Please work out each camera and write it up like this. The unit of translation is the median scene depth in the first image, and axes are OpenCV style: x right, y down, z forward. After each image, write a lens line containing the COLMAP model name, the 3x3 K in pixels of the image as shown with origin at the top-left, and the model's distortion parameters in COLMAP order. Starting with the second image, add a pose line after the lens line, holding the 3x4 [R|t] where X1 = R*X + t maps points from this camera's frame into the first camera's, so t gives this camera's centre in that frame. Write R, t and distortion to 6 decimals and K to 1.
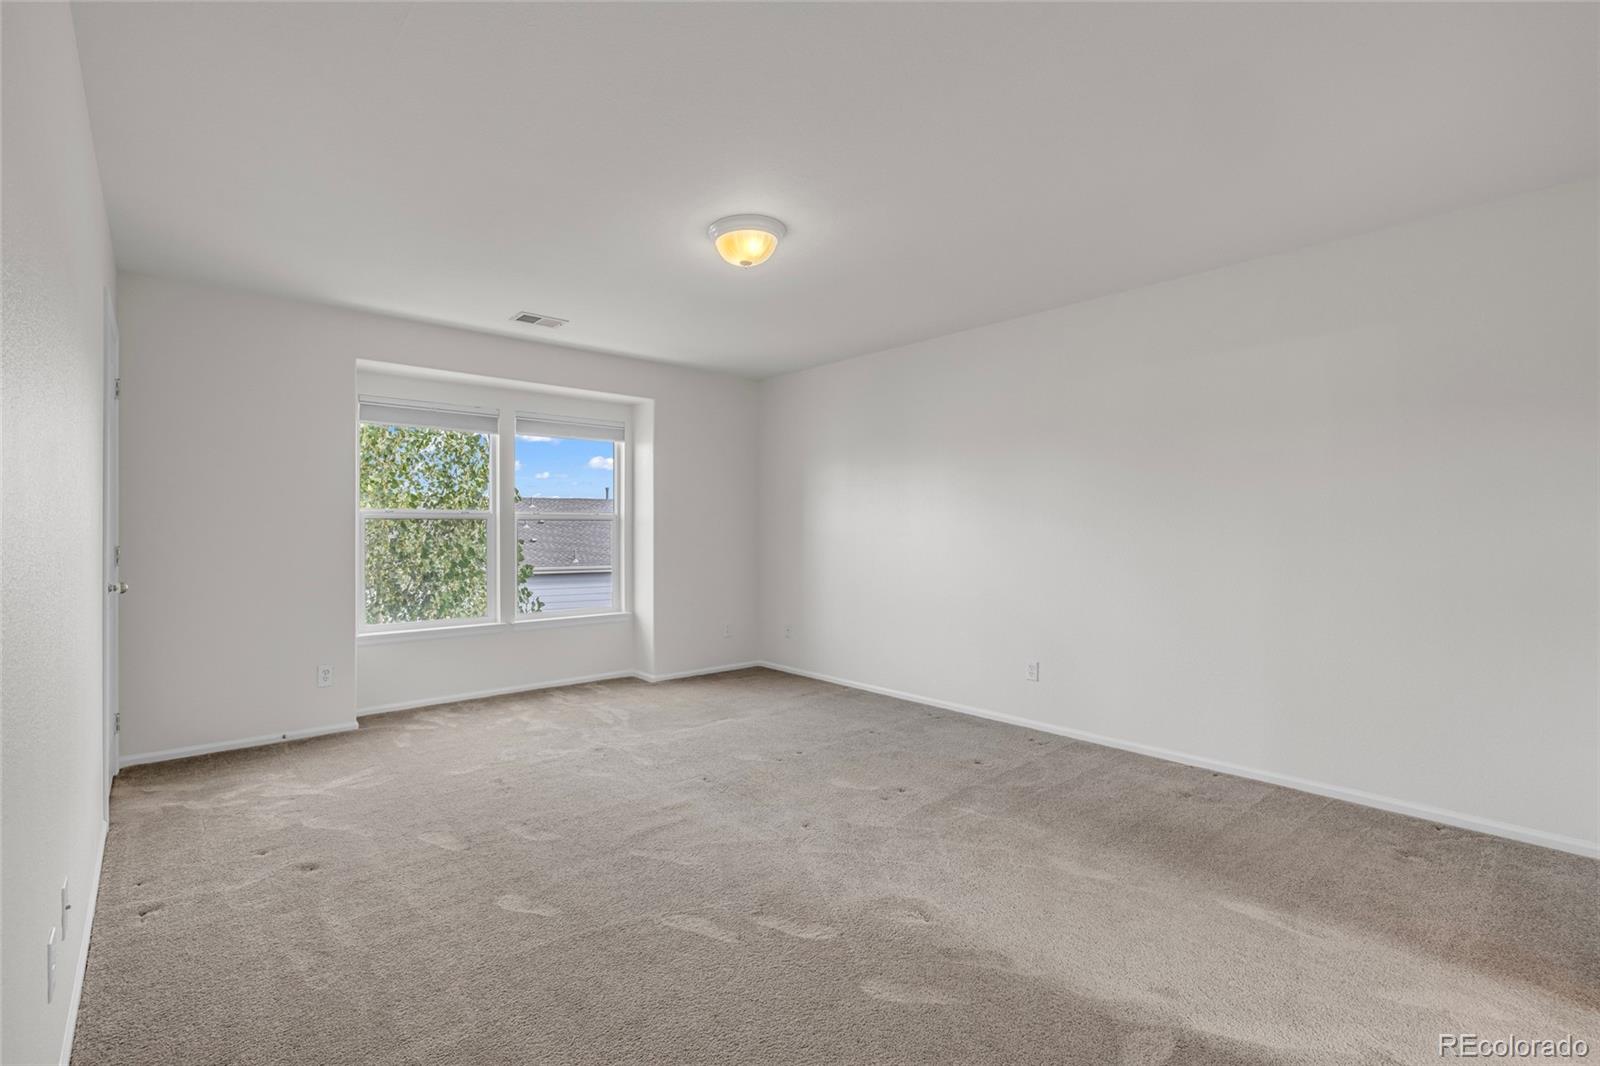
lens RADIAL K [[648.1, 0, 797.0], [0, 648.1, 521.8], [0, 0, 1]] dist [0.003342, 0.000030]
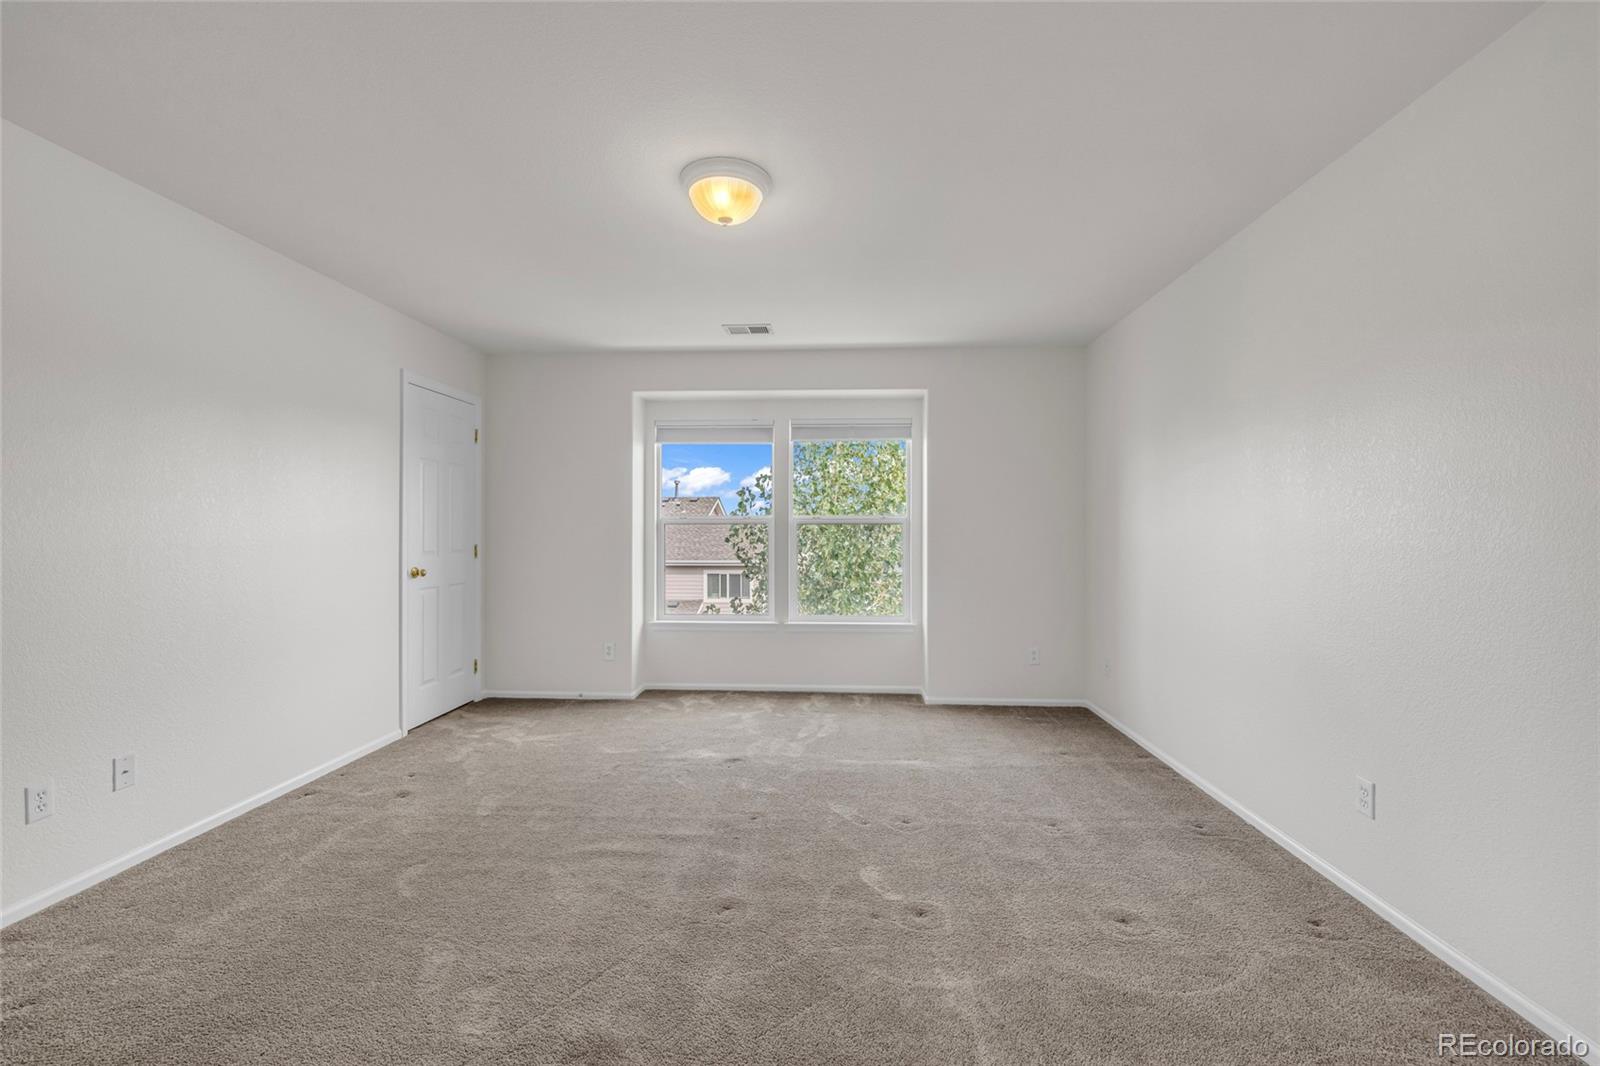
lens RADIAL K [[672.6, 0, 816.5], [0, 672.6, 525.3], [0, 0, 1]] dist [0.002583, -0.001537]
pose [[0.754328, -0.005020, -0.656479, 0.390358], [0.004778, 0.999986, -0.002156, 0.001589], [0.656481, -0.001510, 0.754341, 0.277195]]
